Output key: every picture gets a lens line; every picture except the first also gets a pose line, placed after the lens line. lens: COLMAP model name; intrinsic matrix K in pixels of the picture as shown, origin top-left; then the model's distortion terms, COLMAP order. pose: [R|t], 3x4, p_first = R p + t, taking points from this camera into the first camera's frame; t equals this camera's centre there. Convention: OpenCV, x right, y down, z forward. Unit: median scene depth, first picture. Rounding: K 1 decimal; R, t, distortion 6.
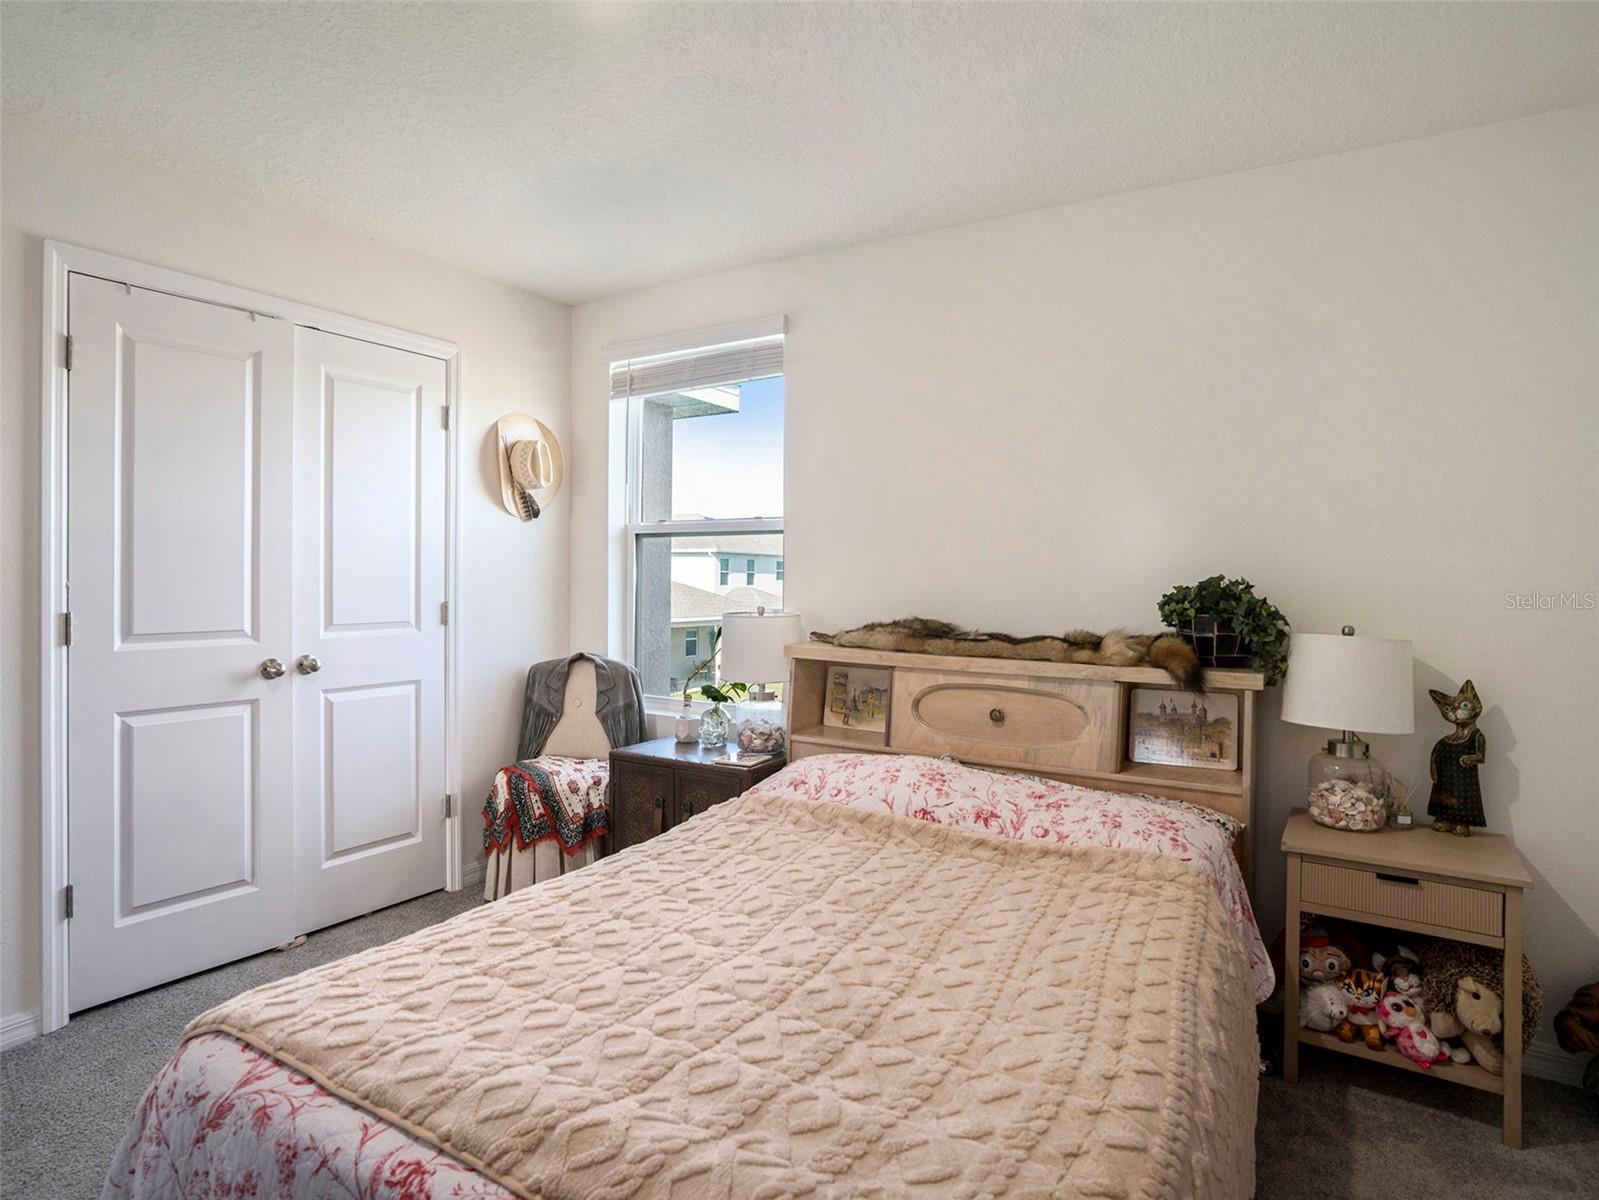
lens RADIAL K [[894.4, 0, 779.5], [0, 894.4, 581.0], [0, 0, 1]] dist [-0.029272, 0.002211]
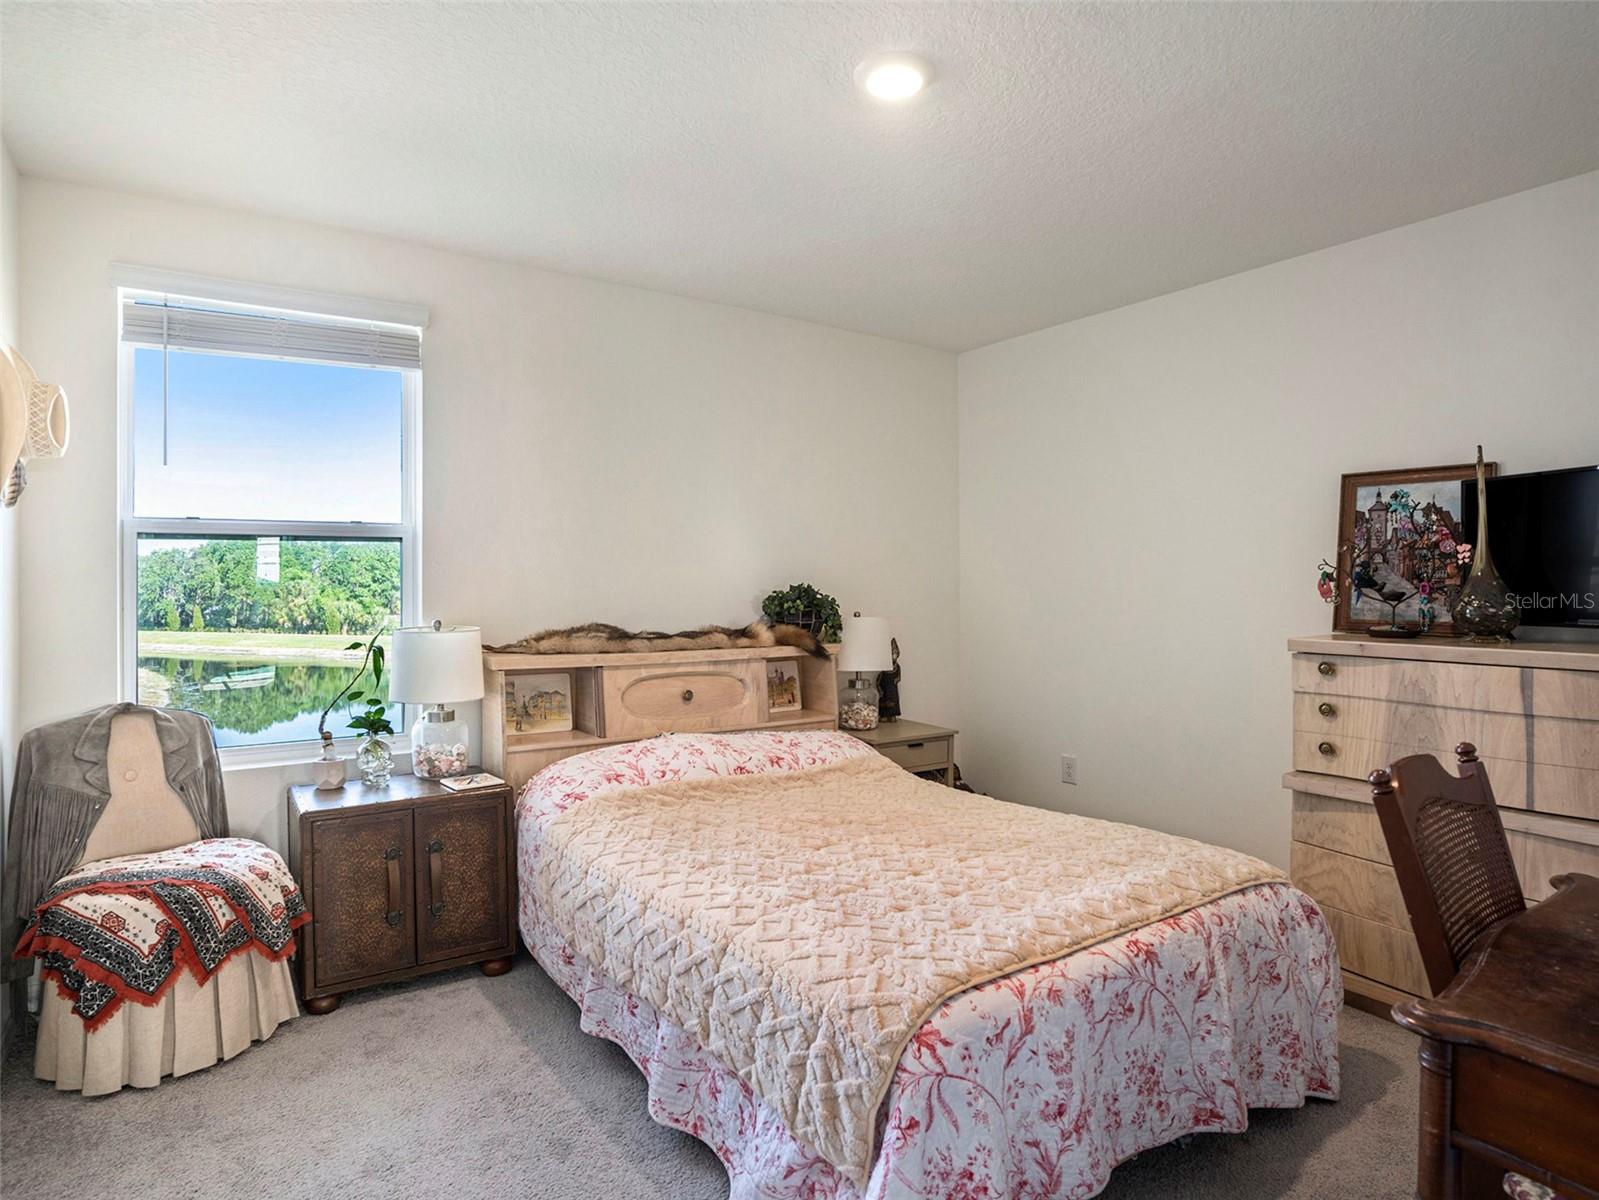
lens RADIAL K [[894.4, 0, 779.5], [0, 894.4, 581.0], [0, 0, 1]] dist [-0.029272, 0.002211]
pose [[0.420854, -0.007587, 0.907097, -0.854185], [0.008700, 0.999953, 0.004327, -0.017087], [-0.907087, 0.006070, 0.420900, 0.341517]]
